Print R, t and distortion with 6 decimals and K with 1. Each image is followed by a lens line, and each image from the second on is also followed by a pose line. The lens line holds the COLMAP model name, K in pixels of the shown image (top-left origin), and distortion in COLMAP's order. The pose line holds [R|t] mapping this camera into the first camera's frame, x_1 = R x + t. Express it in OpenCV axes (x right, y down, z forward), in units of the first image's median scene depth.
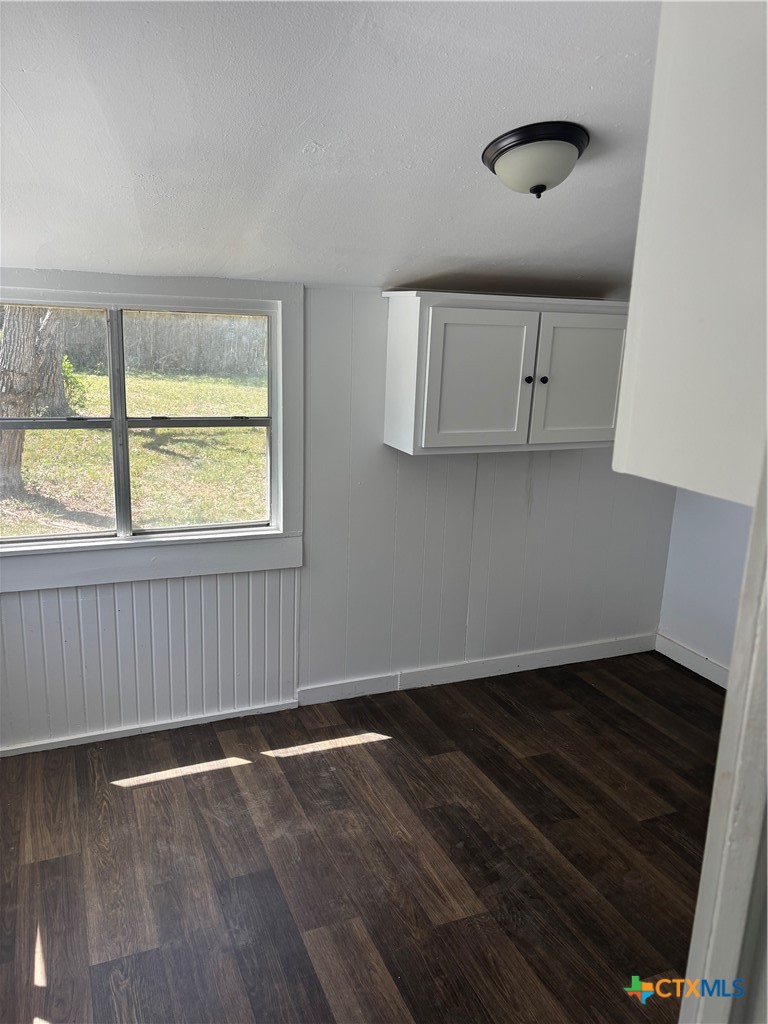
lens RADIAL K [[771.1, 0, 383.5], [0, 771.1, 512.9], [0, 0, 1]] dist [0.004251, 0.003807]
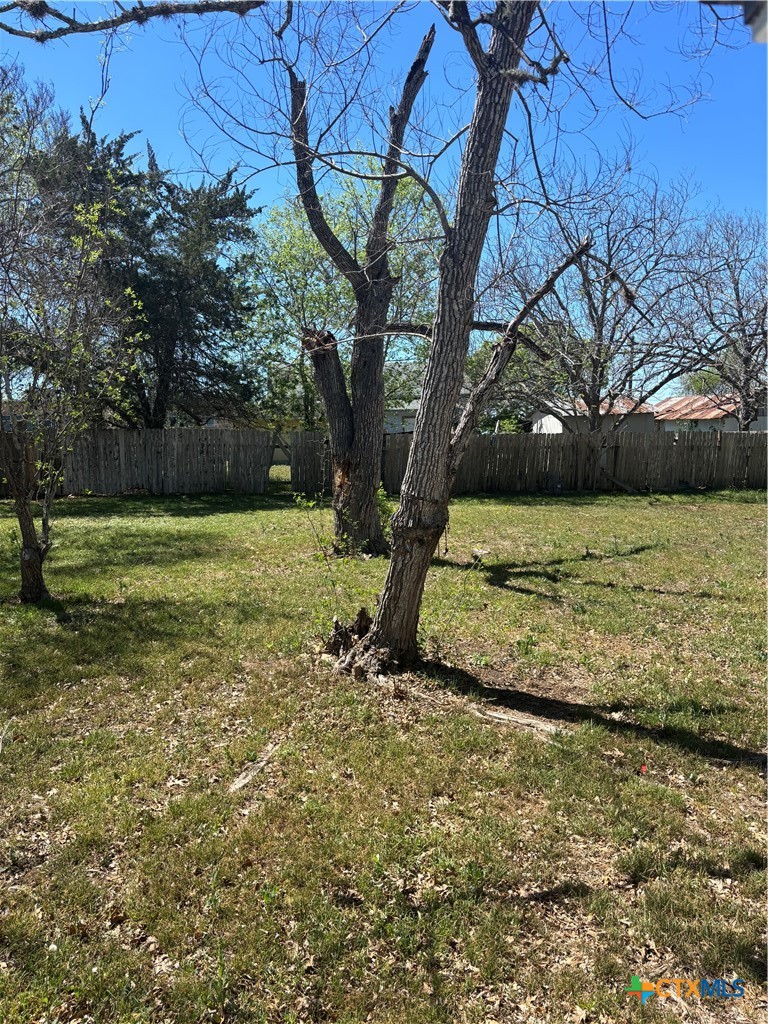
lens RADIAL K [[771.1, 0, 384.3], [0, 771.1, 511.8], [0, 0, 1]] dist [0.004251, 0.003807]
pose [[0.961296, -0.049234, -0.271082, -0.305841], [0.006661, 0.987769, -0.155780, -0.053173], [0.275436, 0.147945, 0.949867, 0.273688]]
